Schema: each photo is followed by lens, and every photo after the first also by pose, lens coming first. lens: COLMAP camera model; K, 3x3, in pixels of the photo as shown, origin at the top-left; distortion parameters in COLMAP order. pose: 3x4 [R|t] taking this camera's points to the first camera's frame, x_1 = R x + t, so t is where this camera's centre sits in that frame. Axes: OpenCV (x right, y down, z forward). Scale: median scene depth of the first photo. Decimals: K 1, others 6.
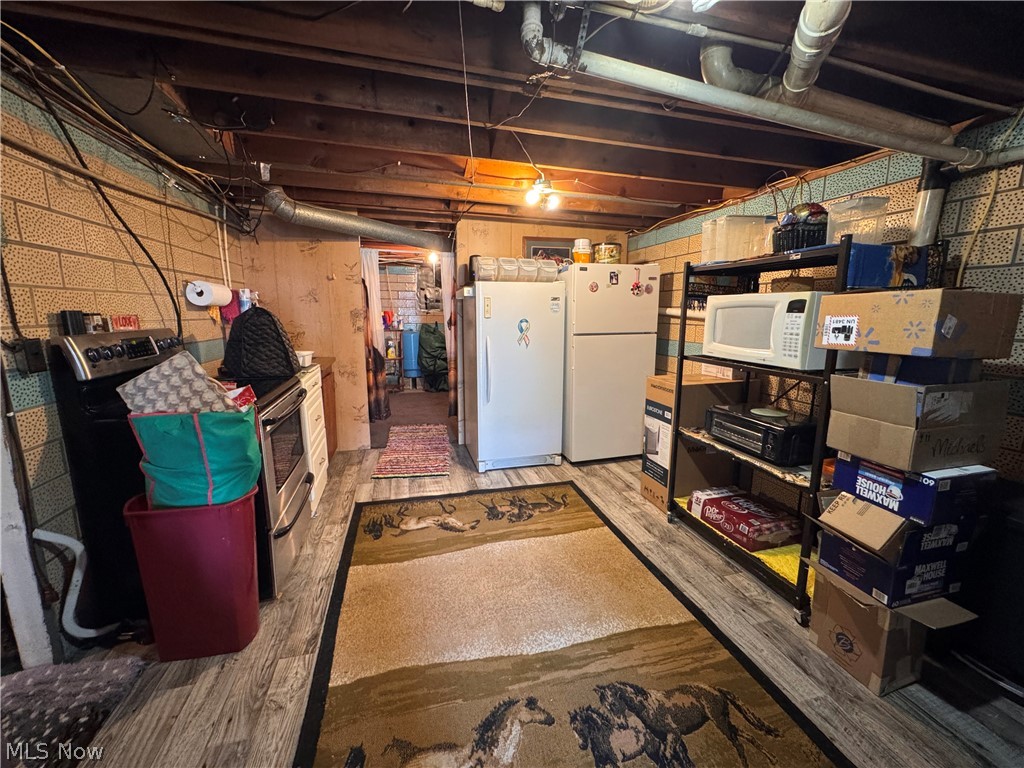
lens RADIAL K [[408.9, 0, 512.0], [0, 408.9, 384.0], [0, 0, 1]] dist [-0.004435, 0.000369]
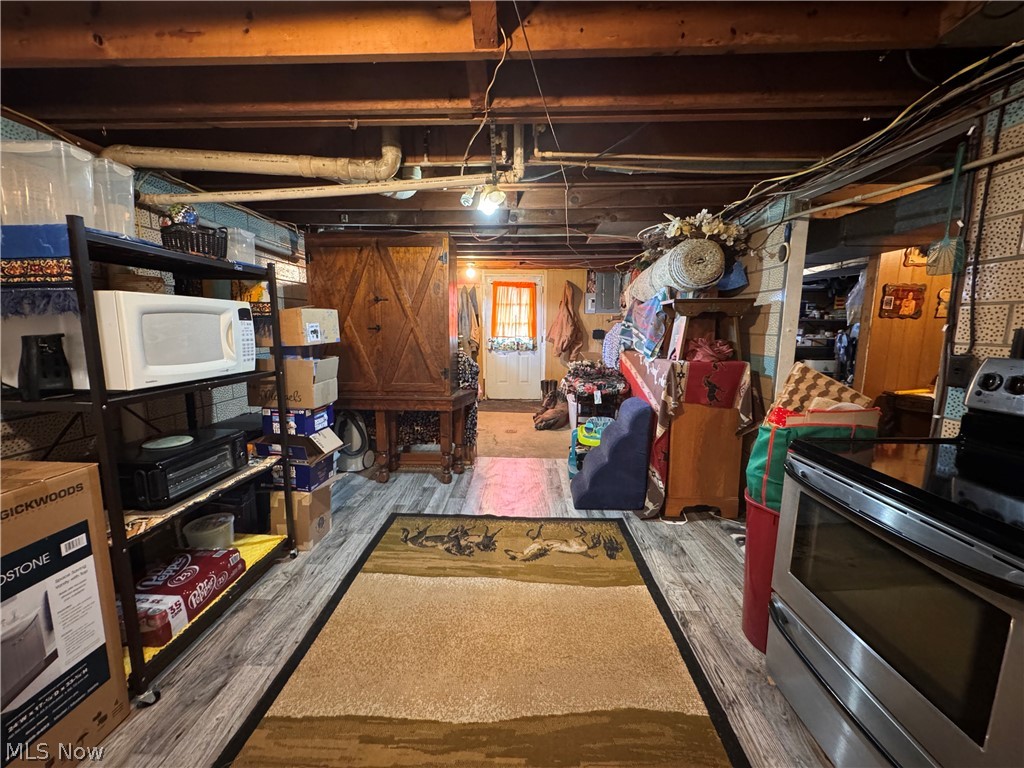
lens RADIAL K [[408.9, 0, 512.0], [0, 408.9, 384.0], [0, 0, 1]] dist [-0.004435, 0.000369]
pose [[-0.957945, -0.055320, 0.281567, -0.312379], [0.036110, 0.950201, 0.309539, -0.336148], [-0.284669, 0.306689, -0.908243, 1.905774]]
